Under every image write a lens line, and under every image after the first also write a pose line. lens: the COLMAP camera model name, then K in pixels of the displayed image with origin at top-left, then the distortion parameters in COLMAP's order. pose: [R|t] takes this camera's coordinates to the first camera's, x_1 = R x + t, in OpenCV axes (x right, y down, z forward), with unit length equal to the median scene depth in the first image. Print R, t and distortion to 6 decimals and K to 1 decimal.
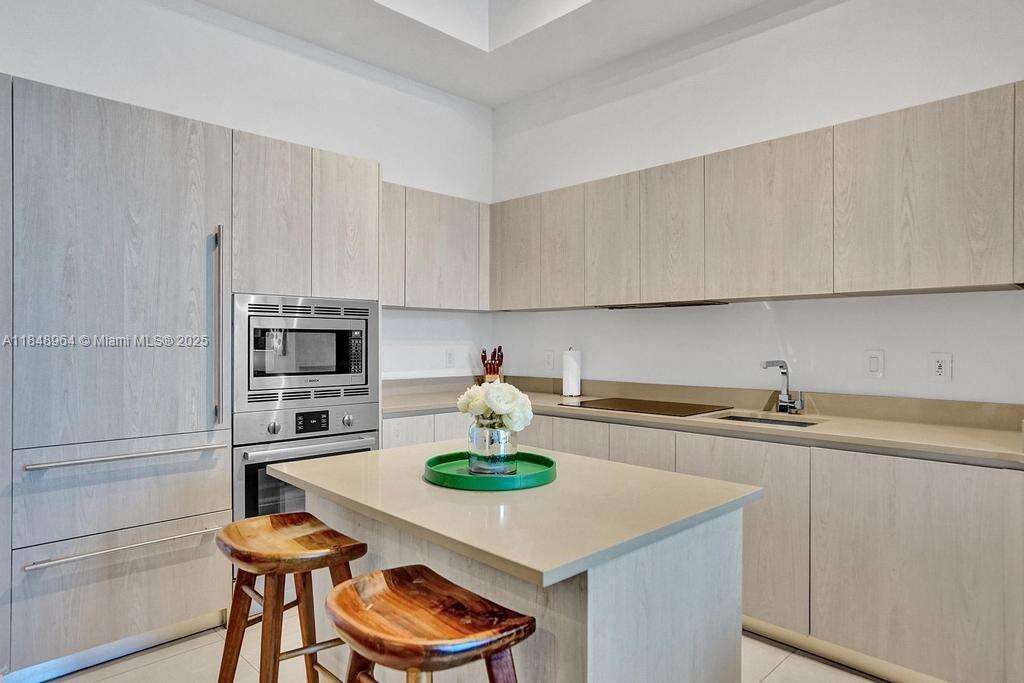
lens RADIAL K [[616.5, 0, 512.0], [0, 616.5, 341.5], [0, 0, 1]] dist [-0.002982, 0.003711]
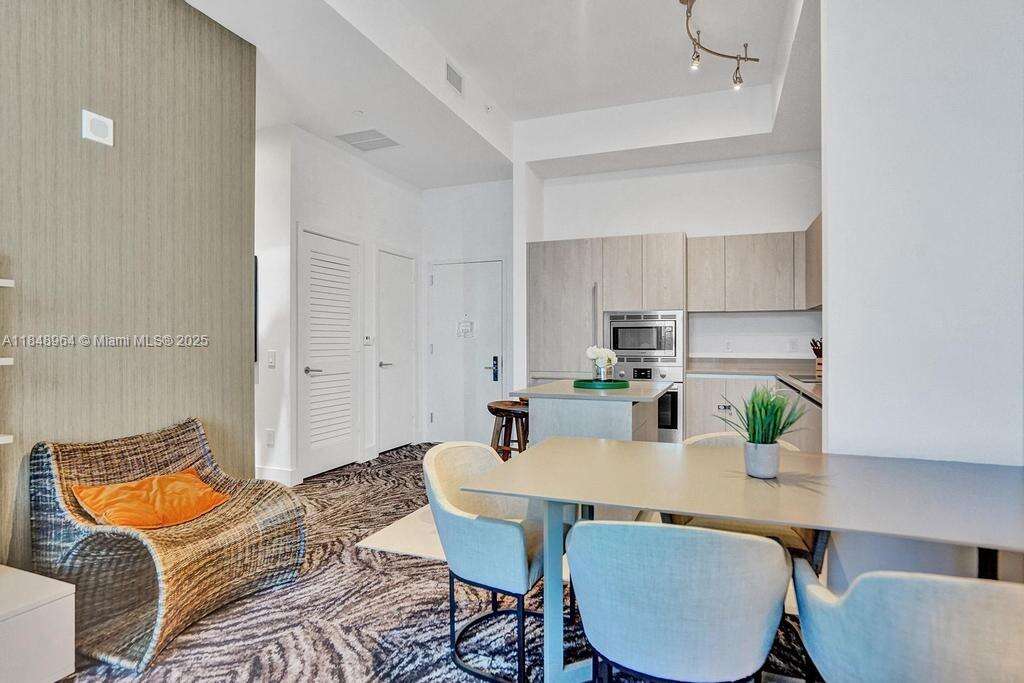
lens RADIAL K [[546.5, 0, 515.4], [0, 546.5, 344.5], [0, 0, 1]] dist [-0.002218, -0.000183]
pose [[0.419172, 0.006439, -0.907884, 1.044462], [0.003431, 0.999956, 0.008676, 0.019346], [0.907900, -0.006751, 0.419132, -0.097813]]
